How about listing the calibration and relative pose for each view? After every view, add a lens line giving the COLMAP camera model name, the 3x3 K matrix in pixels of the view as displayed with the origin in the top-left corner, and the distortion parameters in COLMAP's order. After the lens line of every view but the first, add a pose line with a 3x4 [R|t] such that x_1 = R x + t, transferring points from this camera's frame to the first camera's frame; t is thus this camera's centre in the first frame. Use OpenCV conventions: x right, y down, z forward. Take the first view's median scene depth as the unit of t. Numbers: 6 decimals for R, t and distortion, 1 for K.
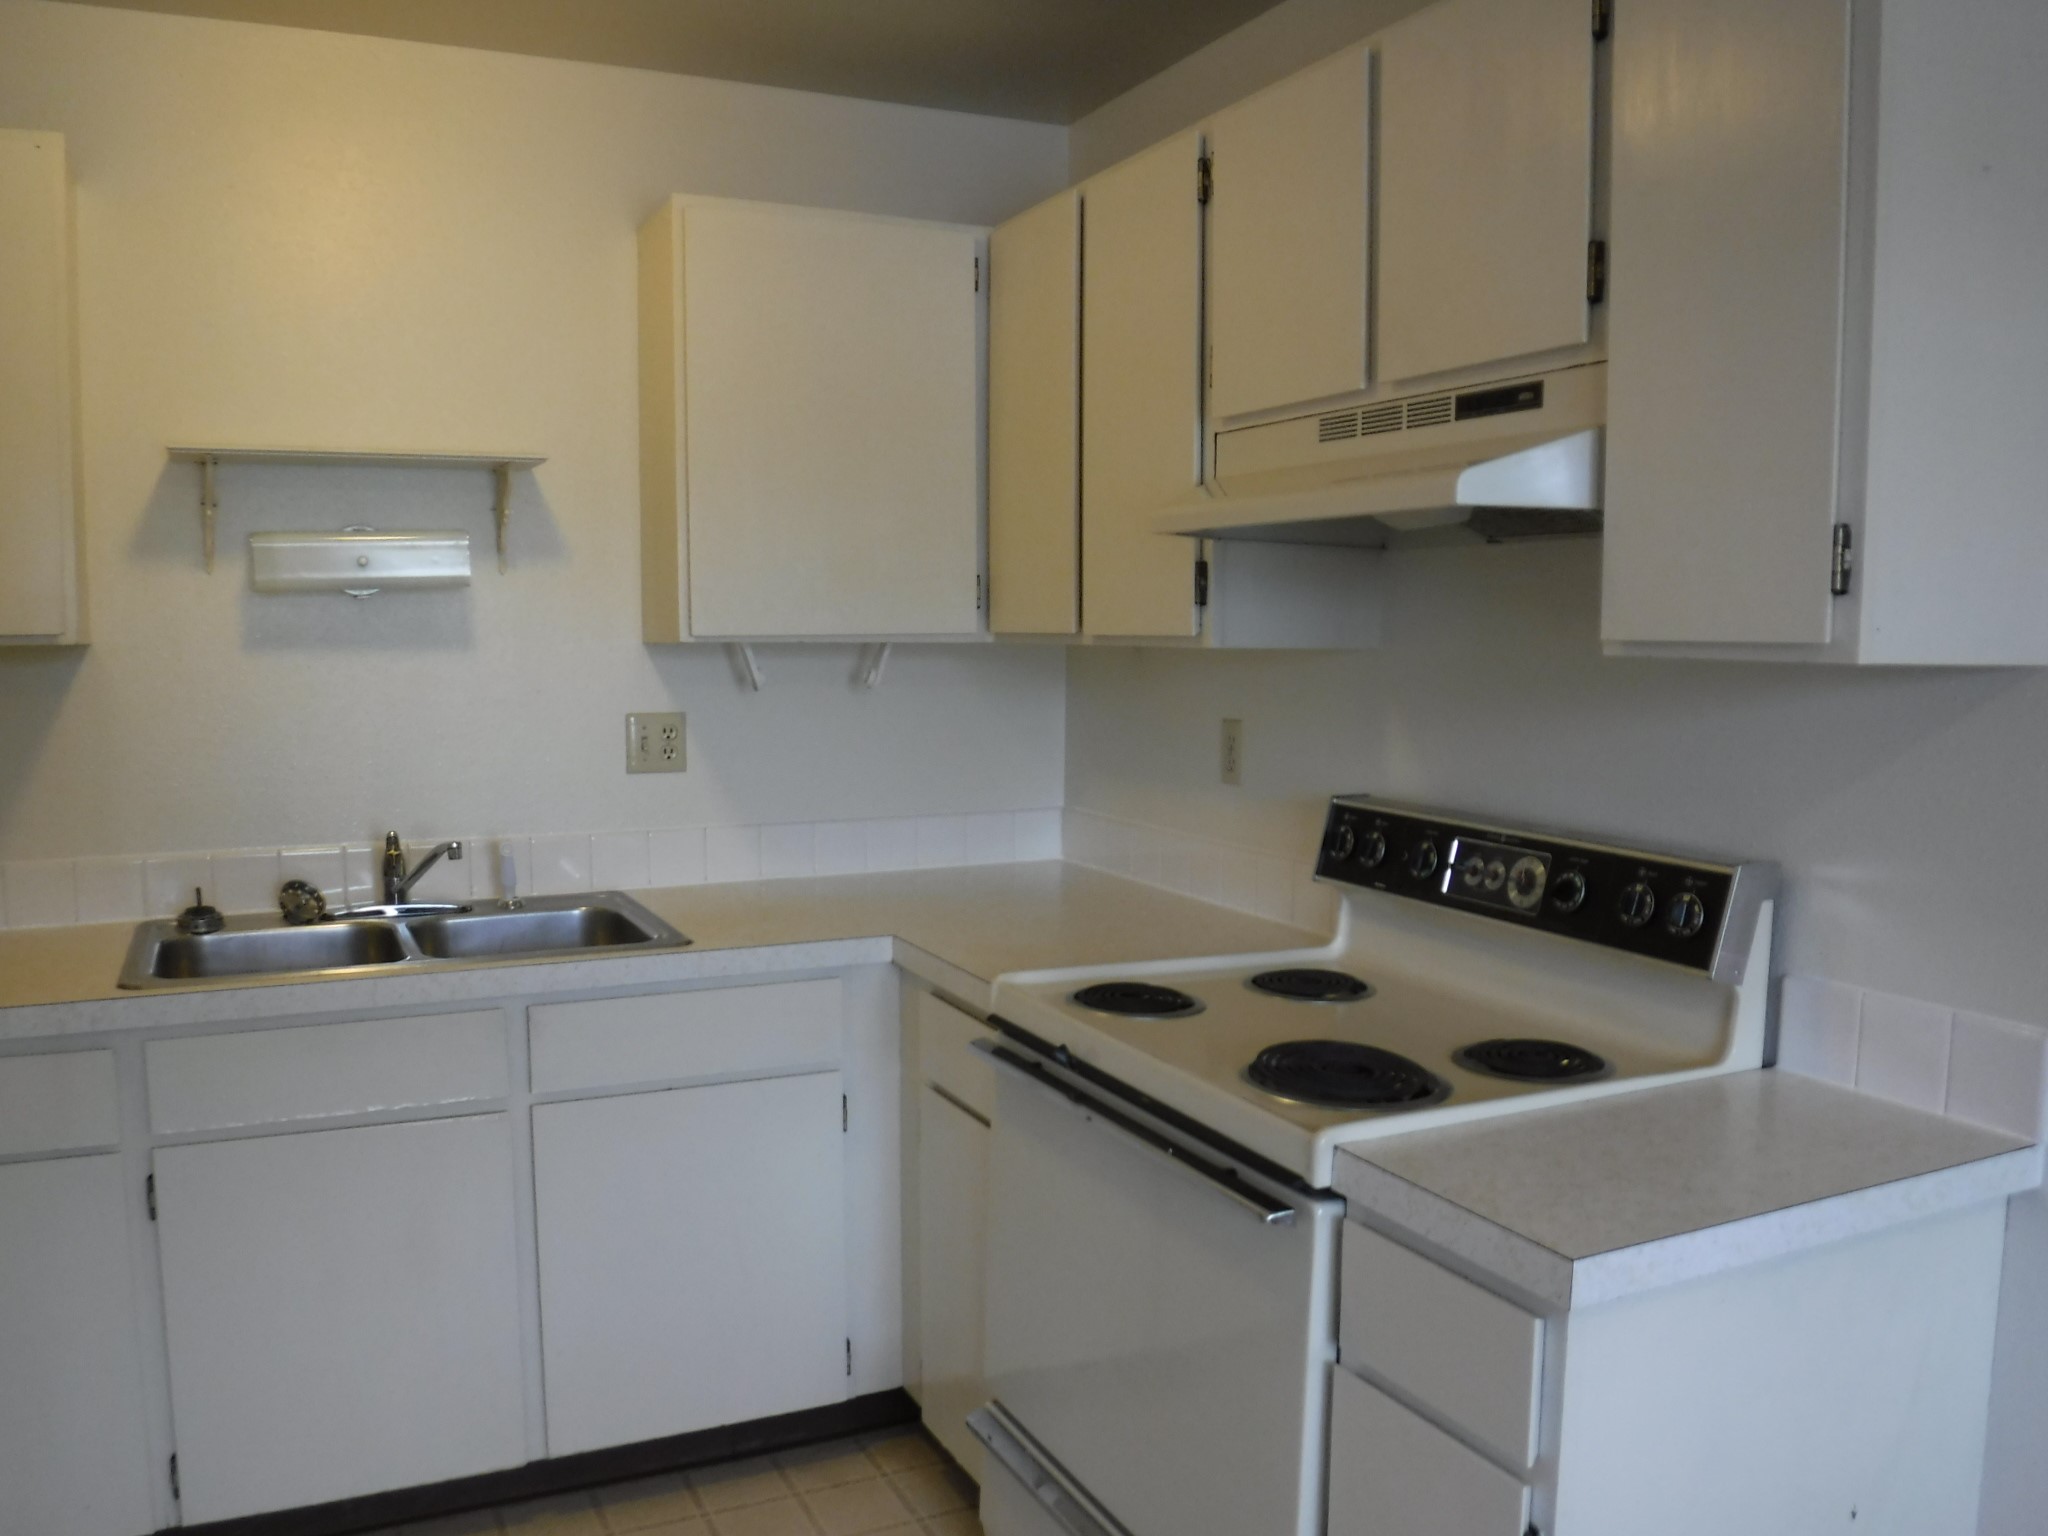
lens RADIAL K [[1650.7, 0, 1009.2], [0, 1650.7, 782.5], [0, 0, 1]] dist [-0.121203, 0.053965]
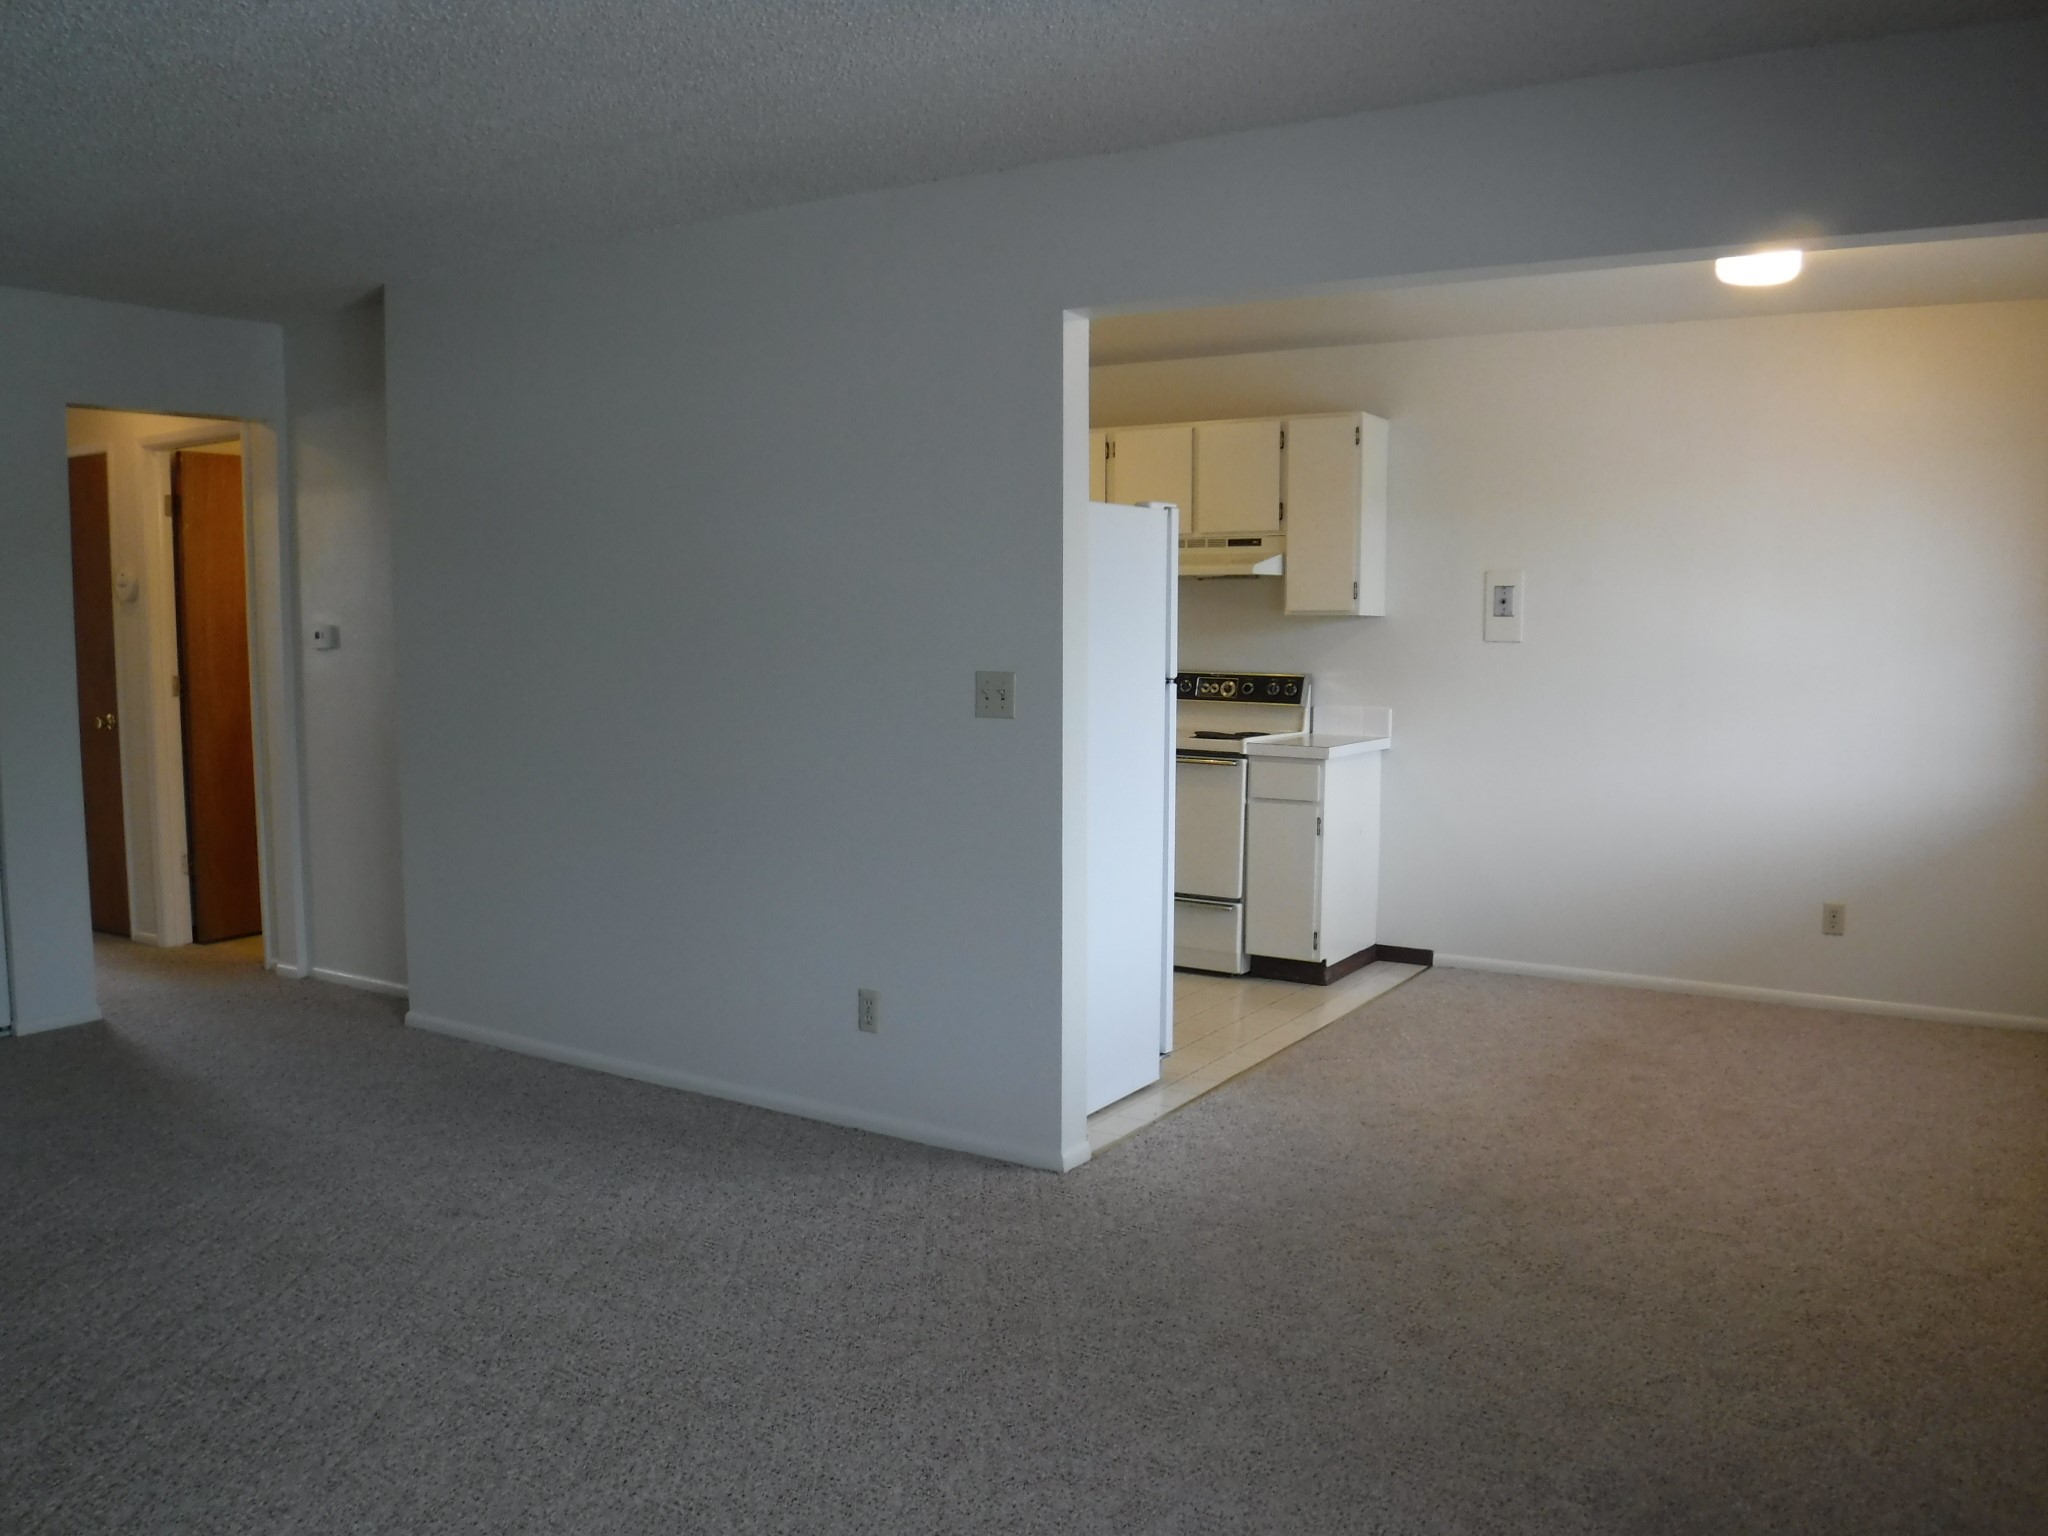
lens RADIAL K [[1650.7, 0, 1009.2], [0, 1650.7, 782.5], [0, 0, 1]] dist [-0.121203, 0.053965]
pose [[0.852288, -0.055372, 0.520133, -1.784793], [0.052956, 0.998406, 0.019515, 0.164964], [-0.520385, 0.010911, 0.853862, -1.559936]]
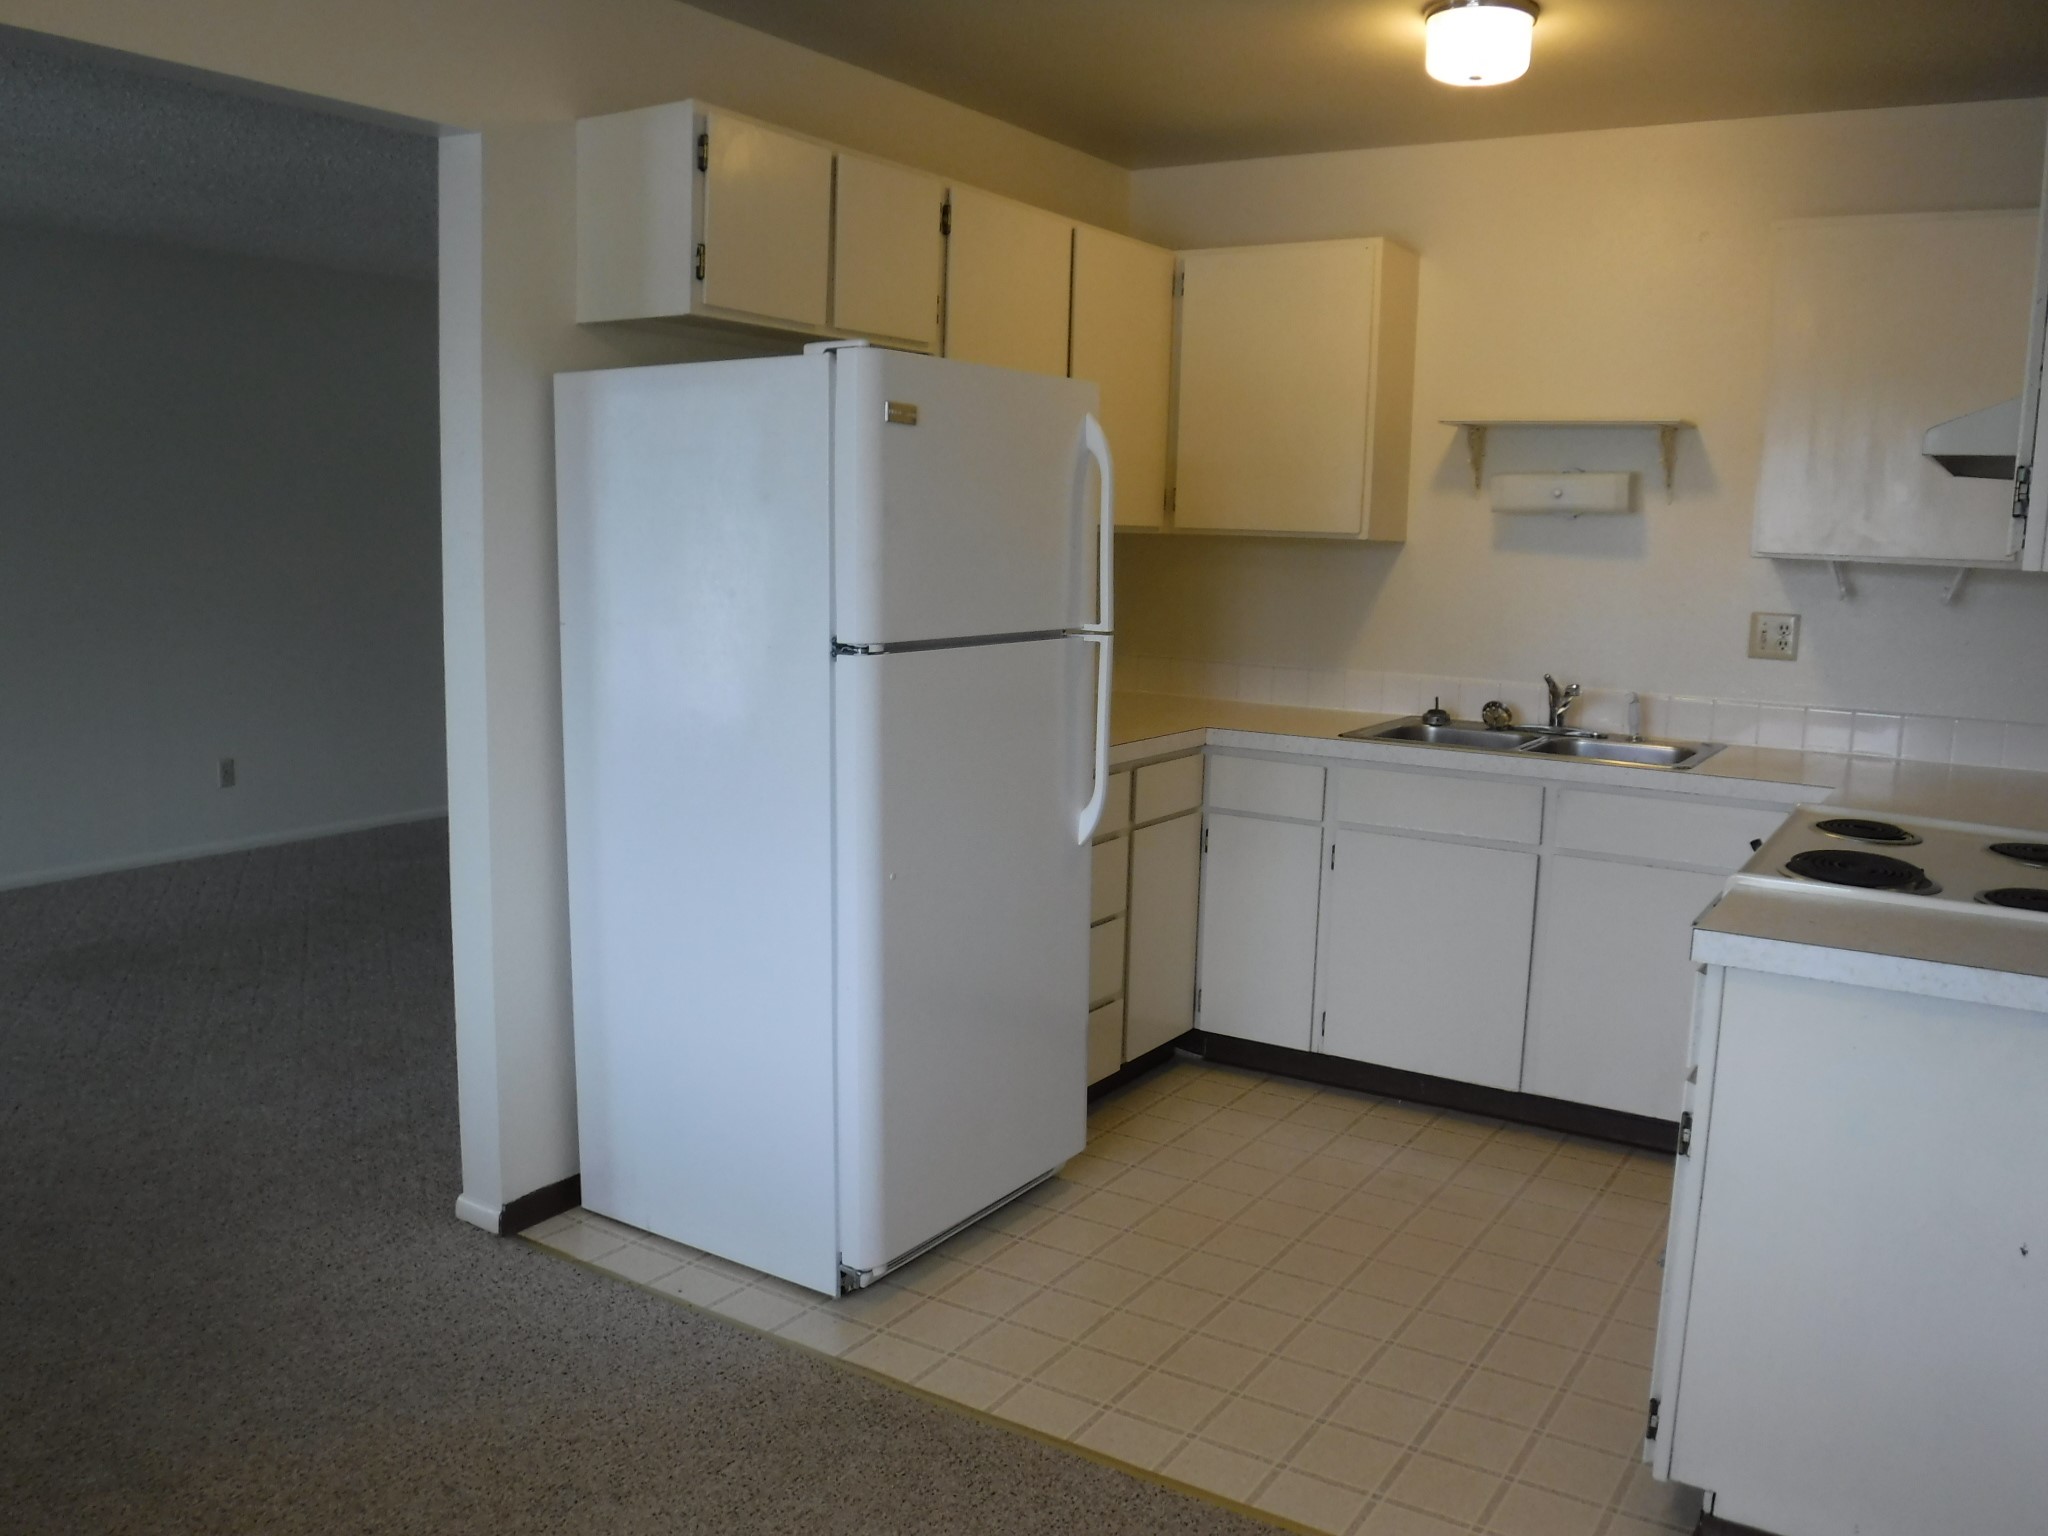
lens RADIAL K [[1650.7, 0, 1009.2], [0, 1650.7, 782.5], [0, 0, 1]] dist [-0.121203, 0.053965]
pose [[0.515122, 0.139574, -0.845676, 0.877323], [-0.103971, 0.989542, 0.099987, 0.040345], [0.850787, 0.036421, 0.524247, -0.283557]]
